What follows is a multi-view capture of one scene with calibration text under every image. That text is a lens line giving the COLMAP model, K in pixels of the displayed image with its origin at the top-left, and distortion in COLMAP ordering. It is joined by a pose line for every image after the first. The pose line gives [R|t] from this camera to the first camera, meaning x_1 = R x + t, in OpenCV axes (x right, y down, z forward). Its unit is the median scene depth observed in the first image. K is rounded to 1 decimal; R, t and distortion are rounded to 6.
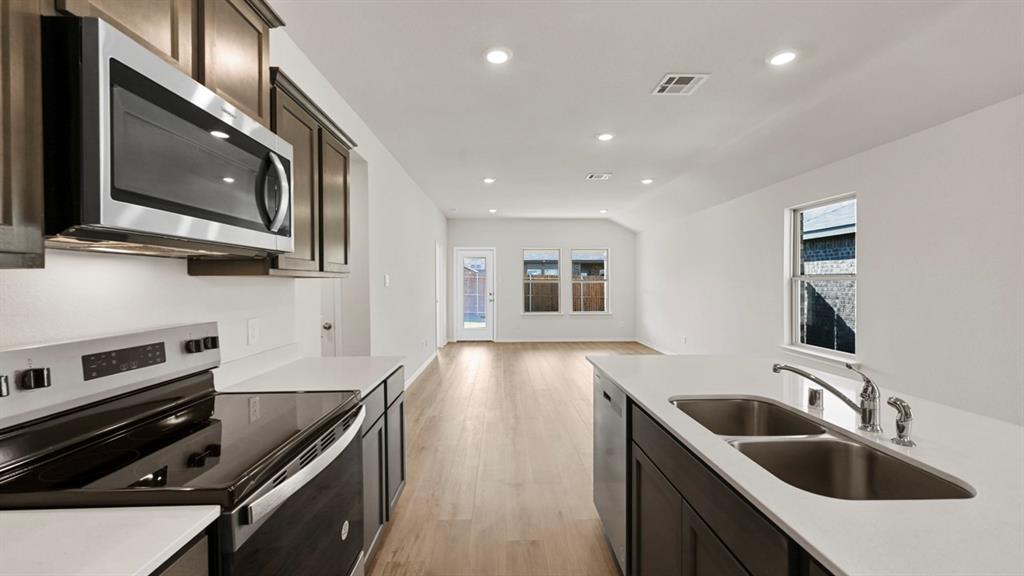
lens RADIAL K [[402.9, 0, 509.8], [0, 402.9, 292.0], [0, 0, 1]] dist [-0.002711, -0.000420]
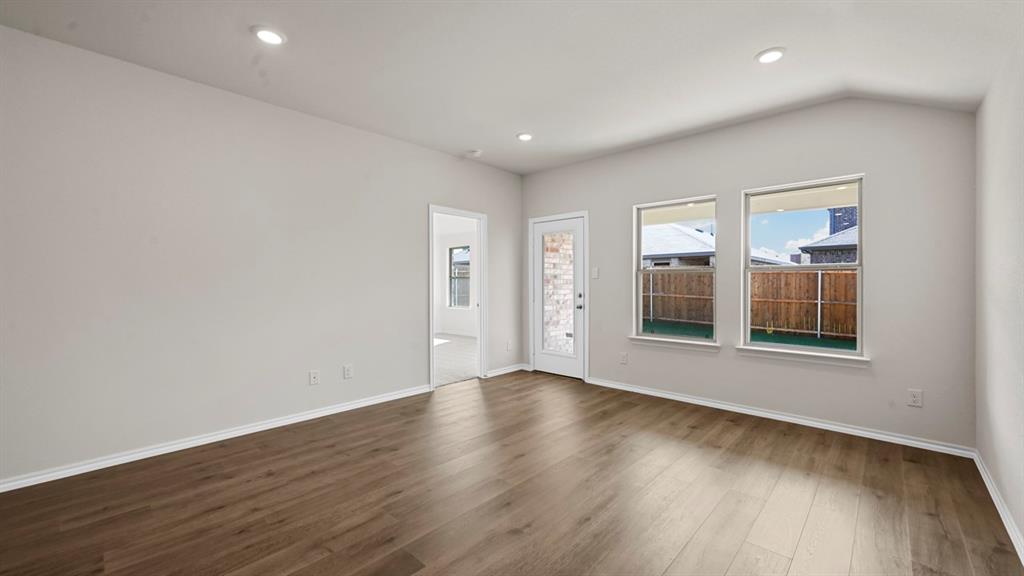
lens RADIAL K [[401.5, 0, 512.0], [0, 401.5, 288.0], [0, 0, 1]] dist [-0.001260, 0.000222]
pose [[0.710989, 0.011057, -0.703117, 0.285285], [-0.017711, 0.999841, -0.002186, -0.002142], [0.702981, 0.014007, 0.711071, 0.552157]]
